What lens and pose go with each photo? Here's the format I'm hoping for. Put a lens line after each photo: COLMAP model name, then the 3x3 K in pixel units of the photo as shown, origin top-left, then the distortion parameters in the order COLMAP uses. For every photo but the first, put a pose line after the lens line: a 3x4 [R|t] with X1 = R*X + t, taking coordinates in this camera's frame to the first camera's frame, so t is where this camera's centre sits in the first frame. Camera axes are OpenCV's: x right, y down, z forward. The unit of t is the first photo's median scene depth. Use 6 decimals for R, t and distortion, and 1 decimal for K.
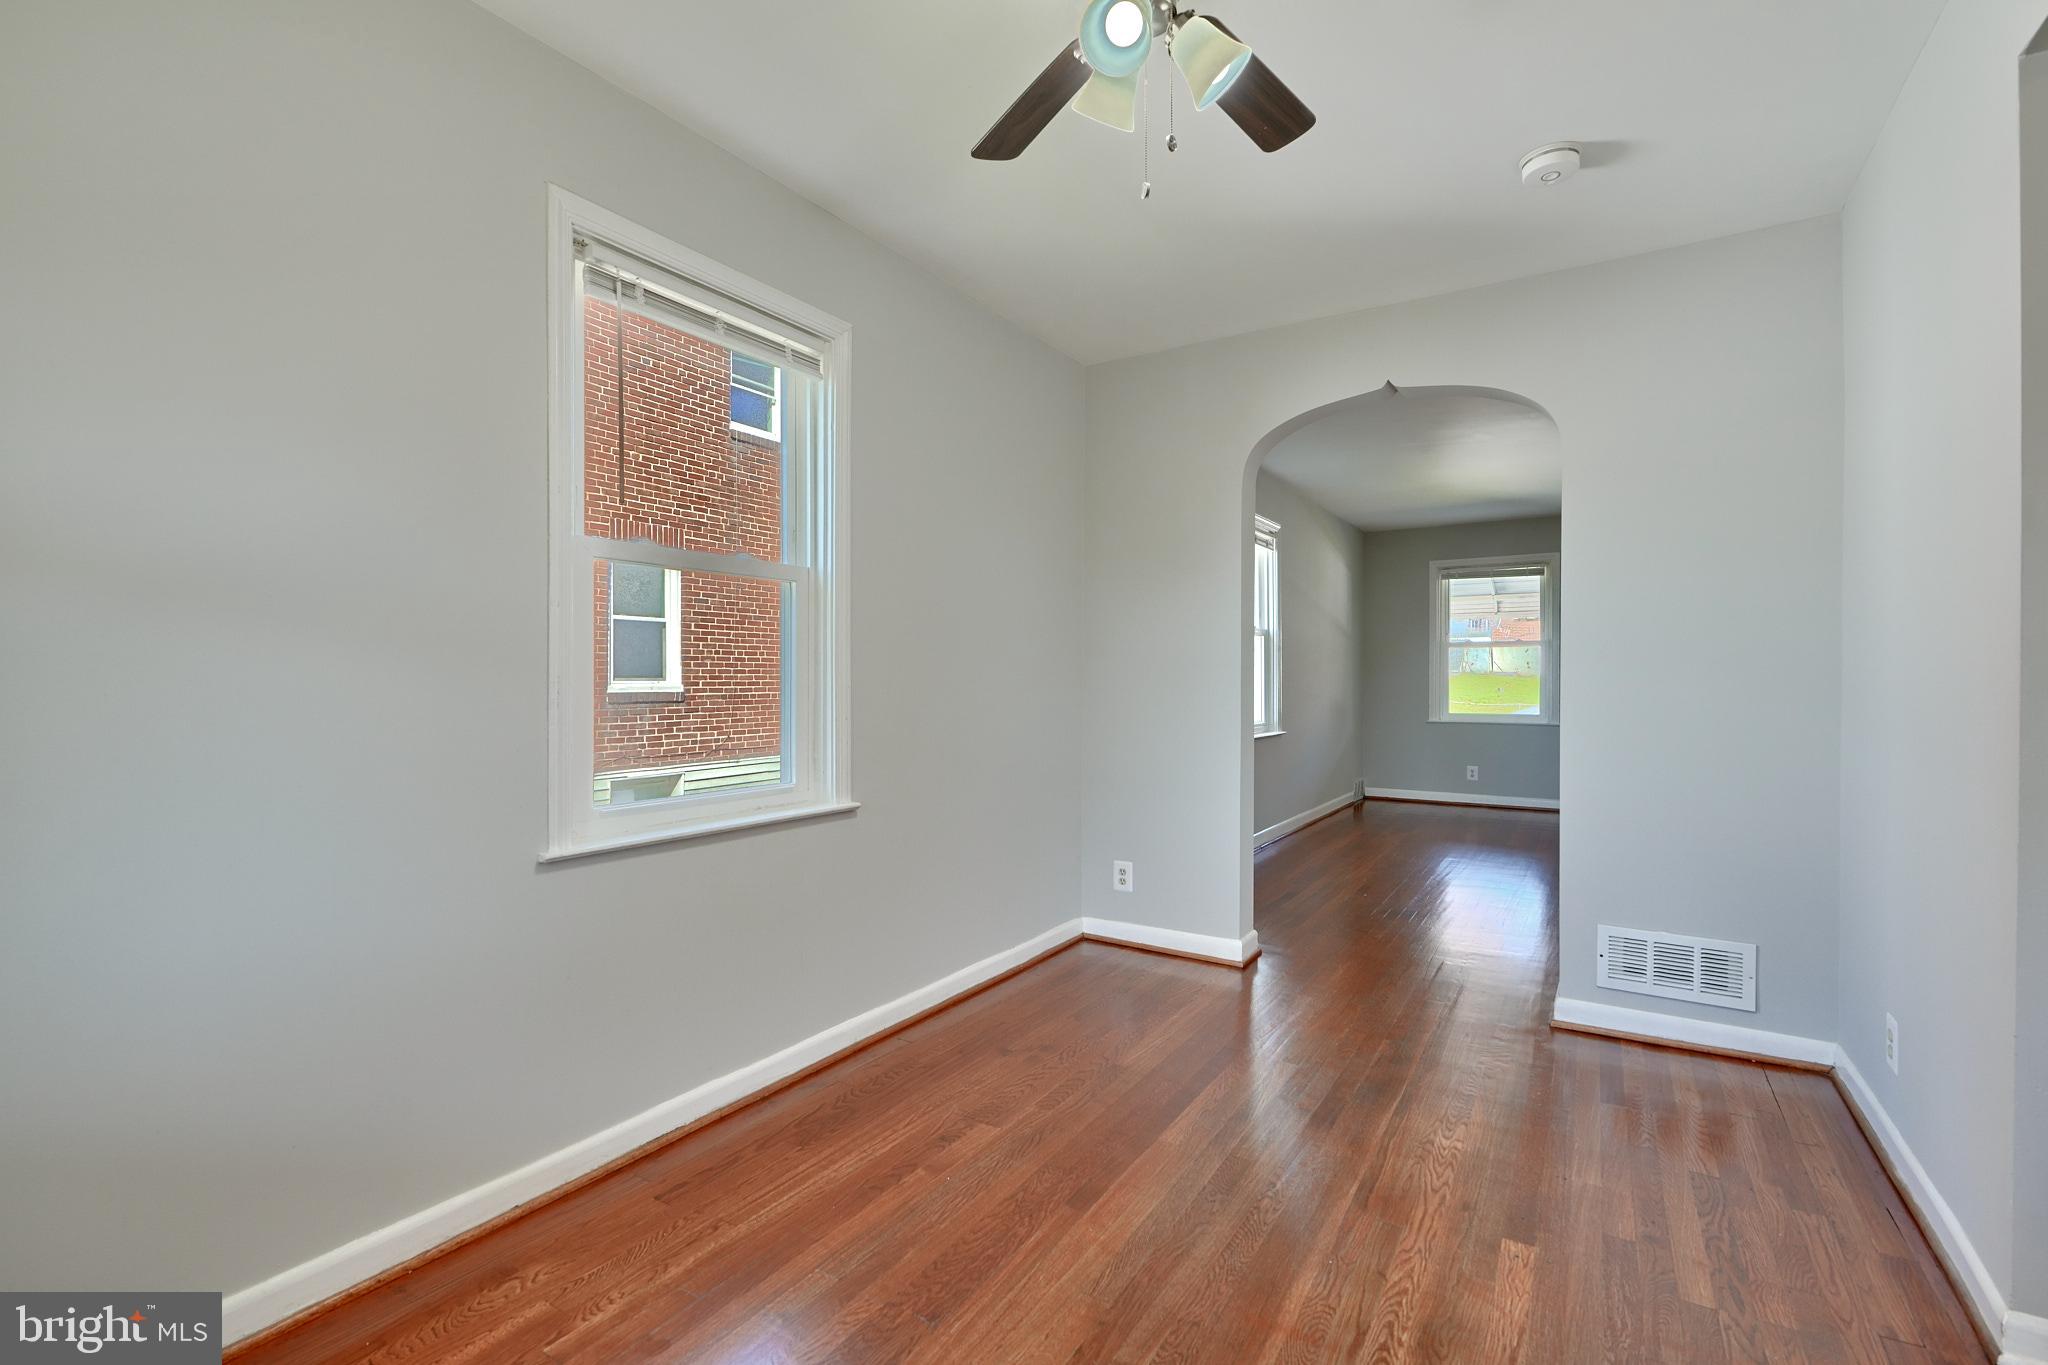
lens RADIAL K [[936.1, 0, 1031.7], [0, 936.1, 678.8], [0, 0, 1]] dist [0.000367, 0.000130]
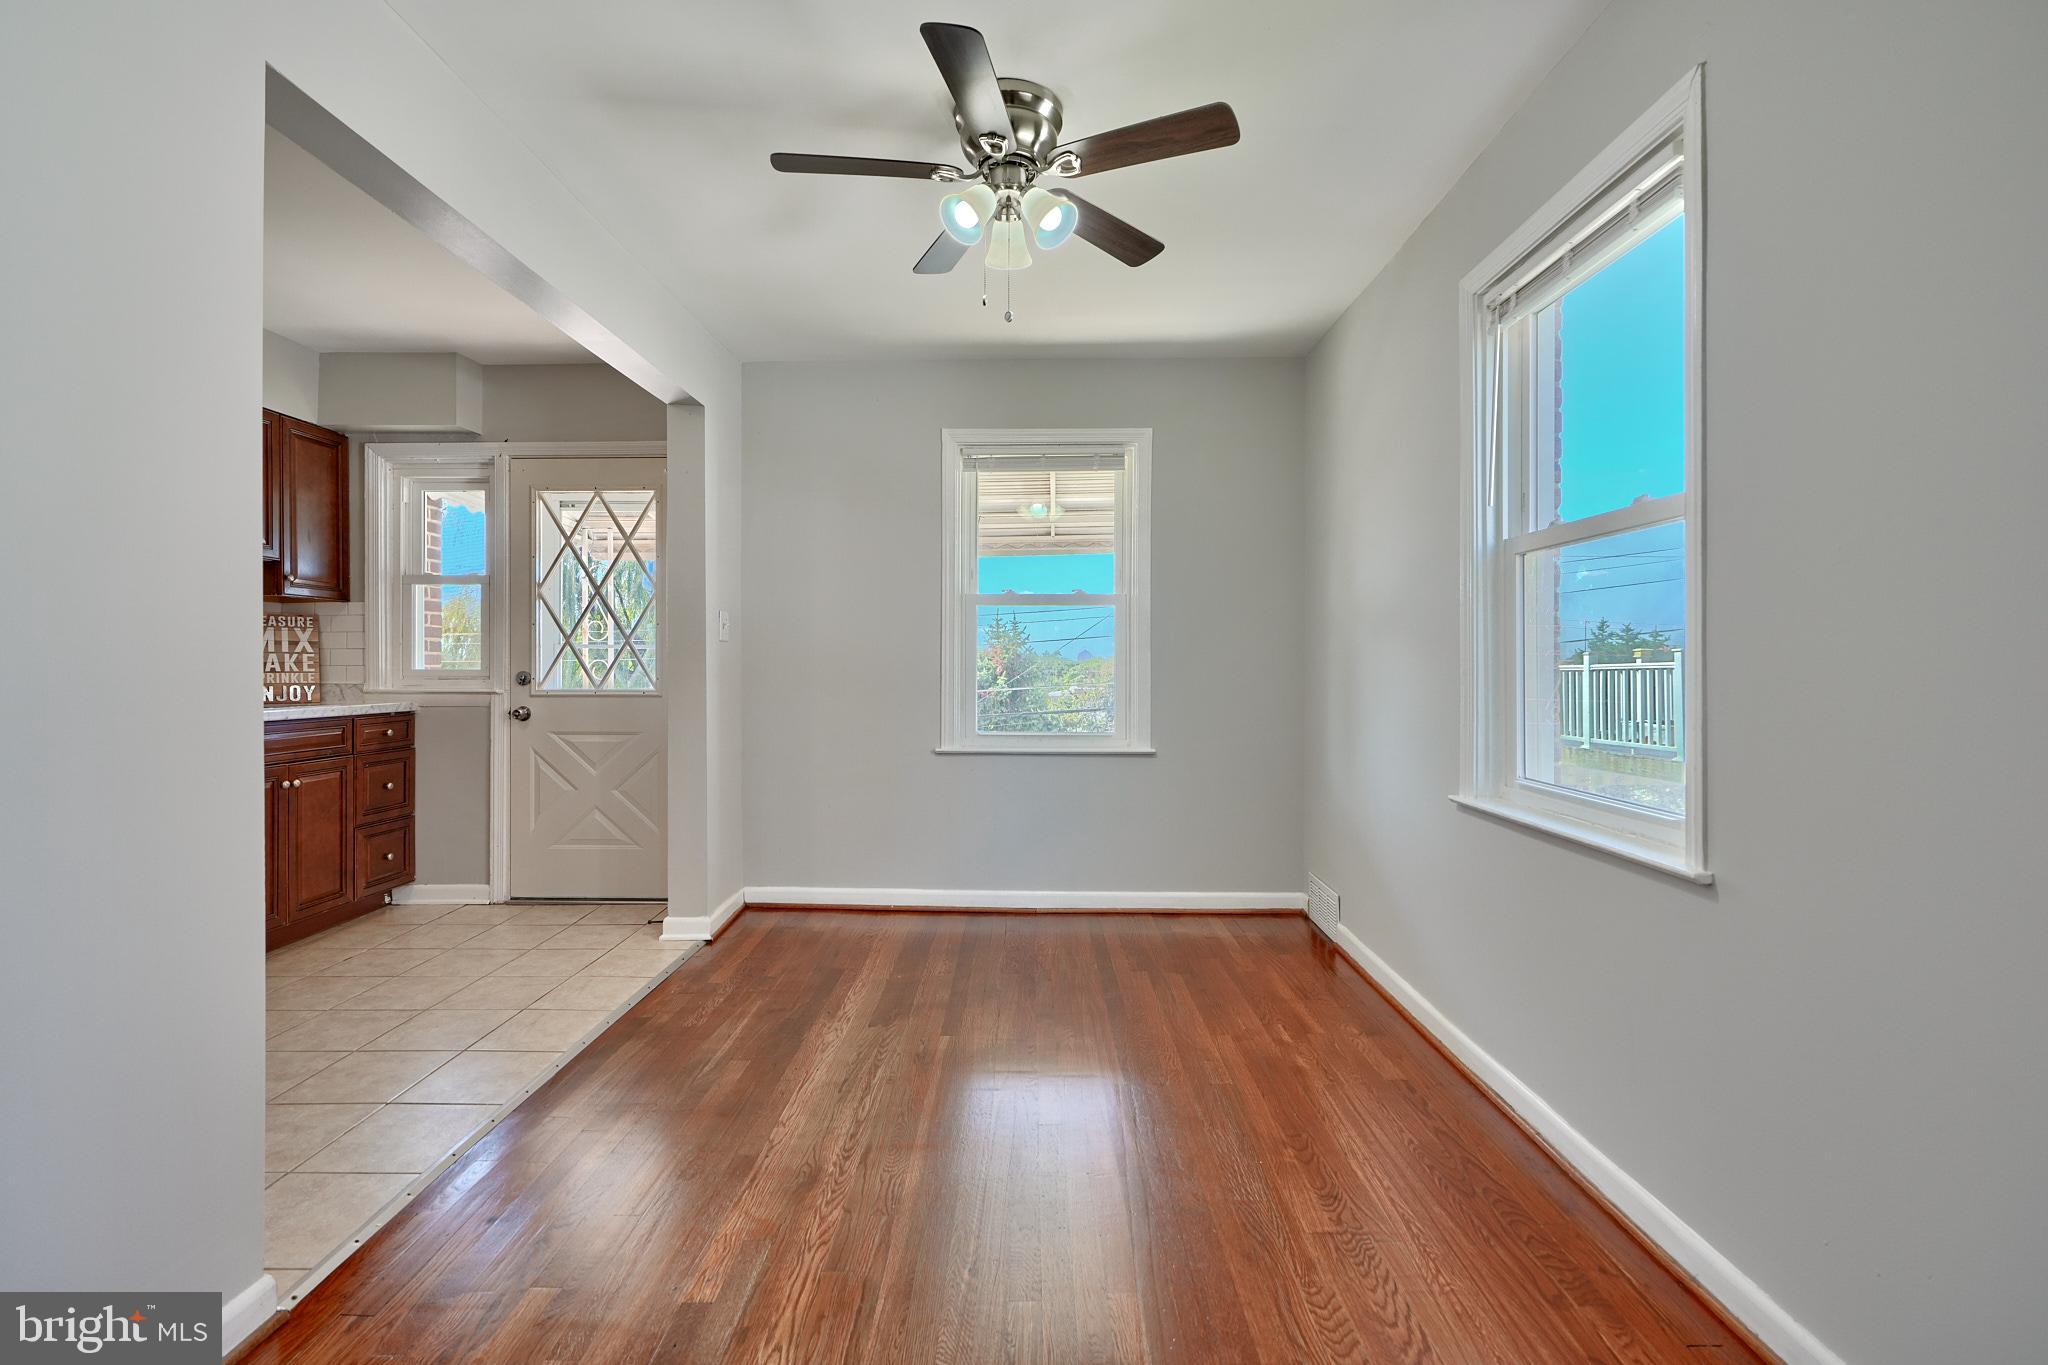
lens RADIAL K [[900.1, 0, 1025.7], [0, 900.1, 673.0], [0, 0, 1]] dist [0.000141, -0.000035]
pose [[-0.855439, 0.002486, -0.517898, 0.554963], [-0.002474, 0.999957, 0.008885, 0.002603], [0.517898, 0.008882, -0.855396, 1.503882]]
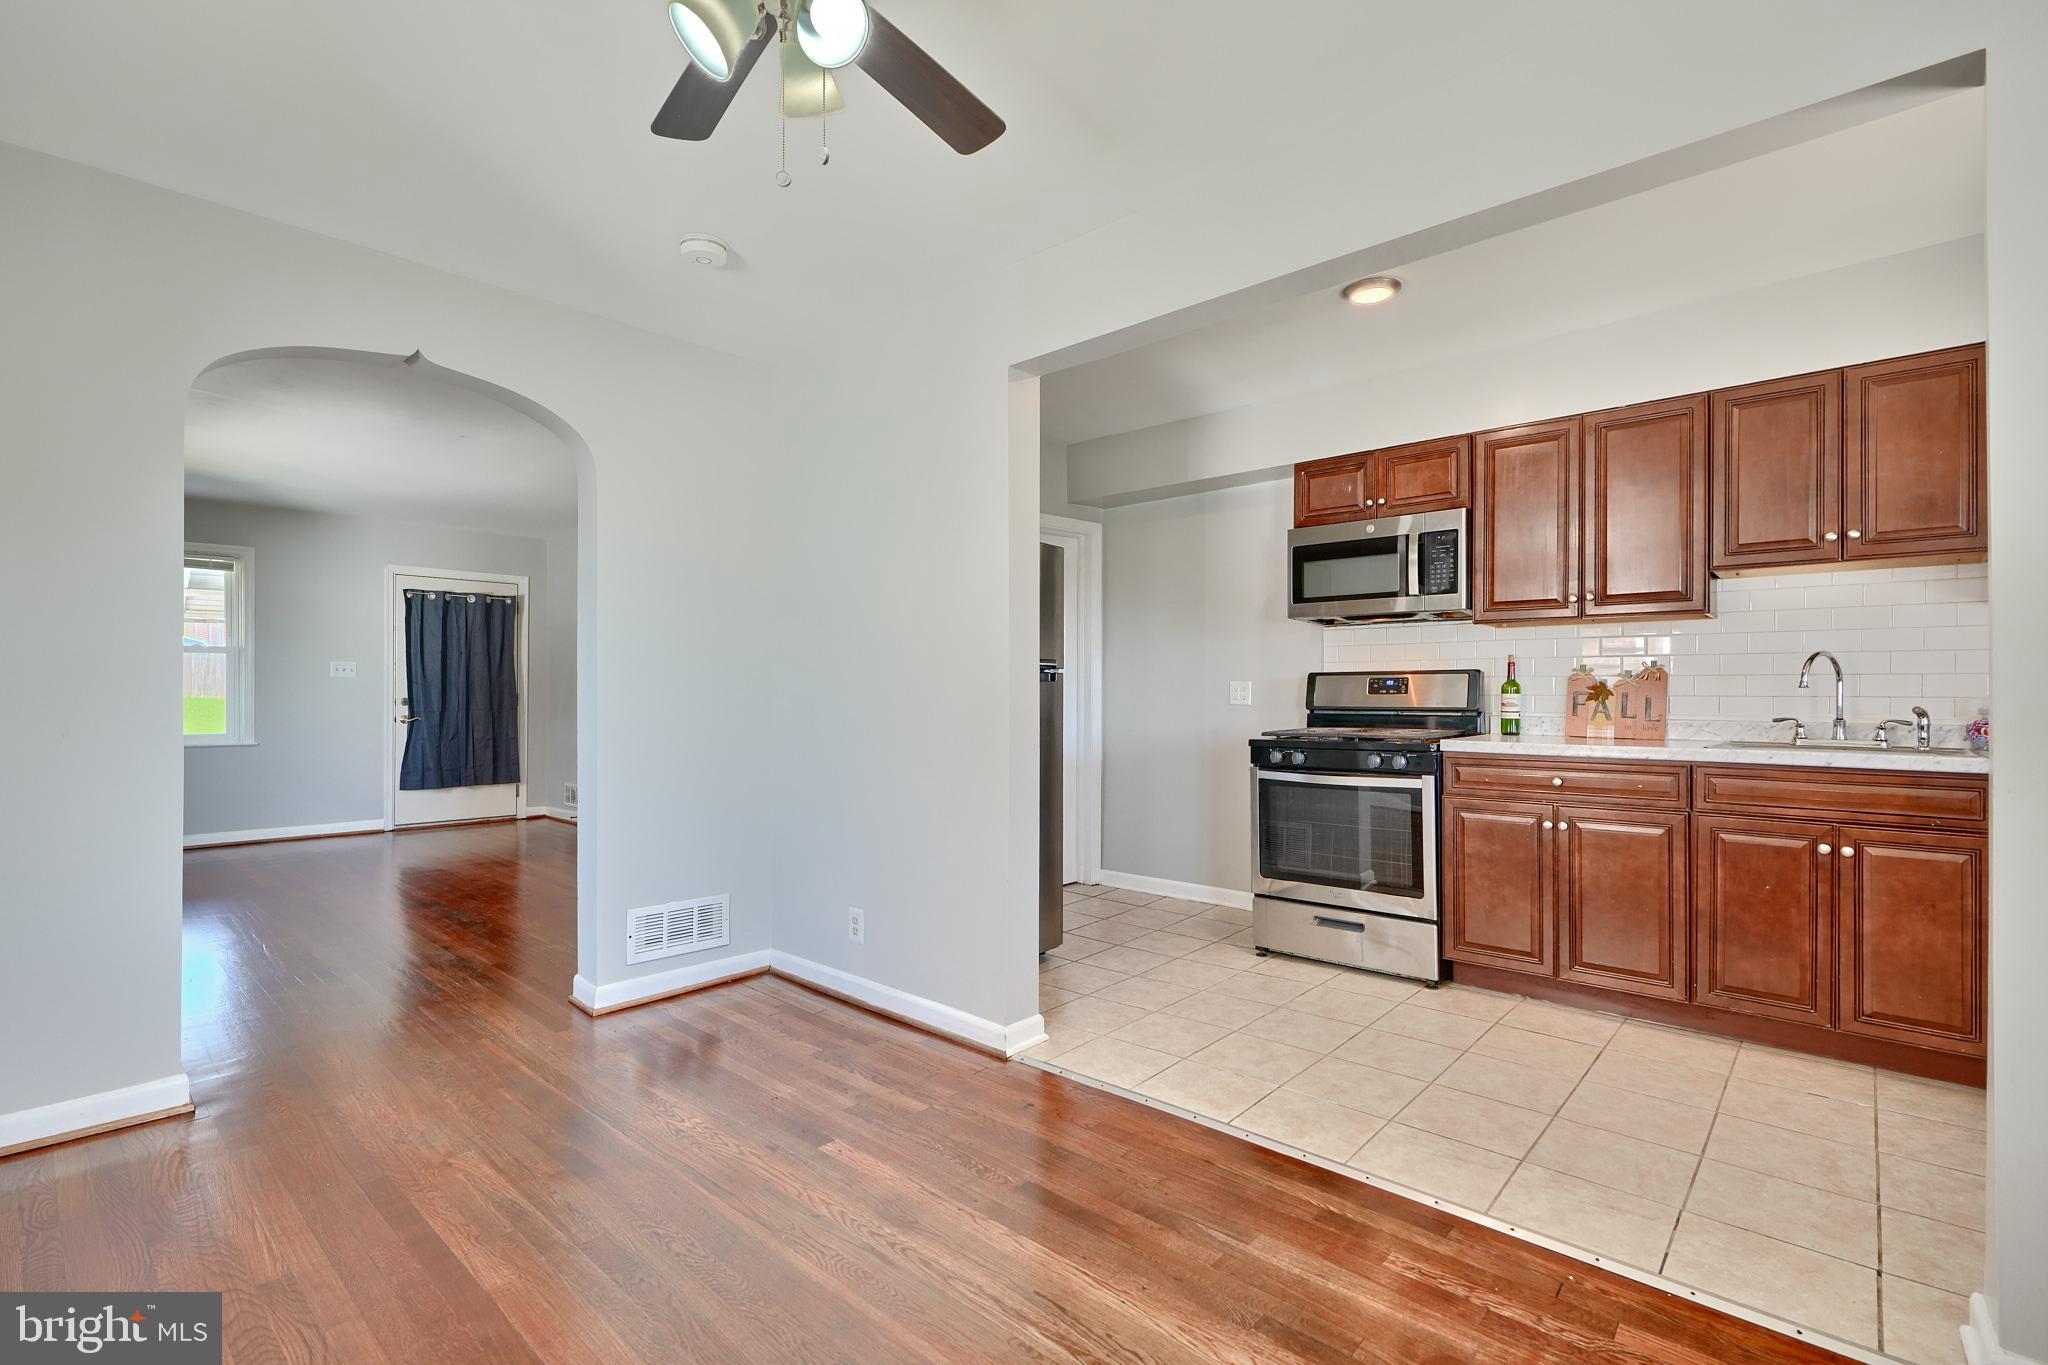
lens RADIAL K [[933.6, 0, 1024.7], [0, 933.6, 689.8], [0, 0, 1]] dist [0.000611, -0.000044]
pose [[0.178944, -0.000297, 0.983859, -0.527935], [0.000823, 1.000000, 0.000152, -0.004006], [-0.983859, 0.000783, 0.178944, 0.412746]]
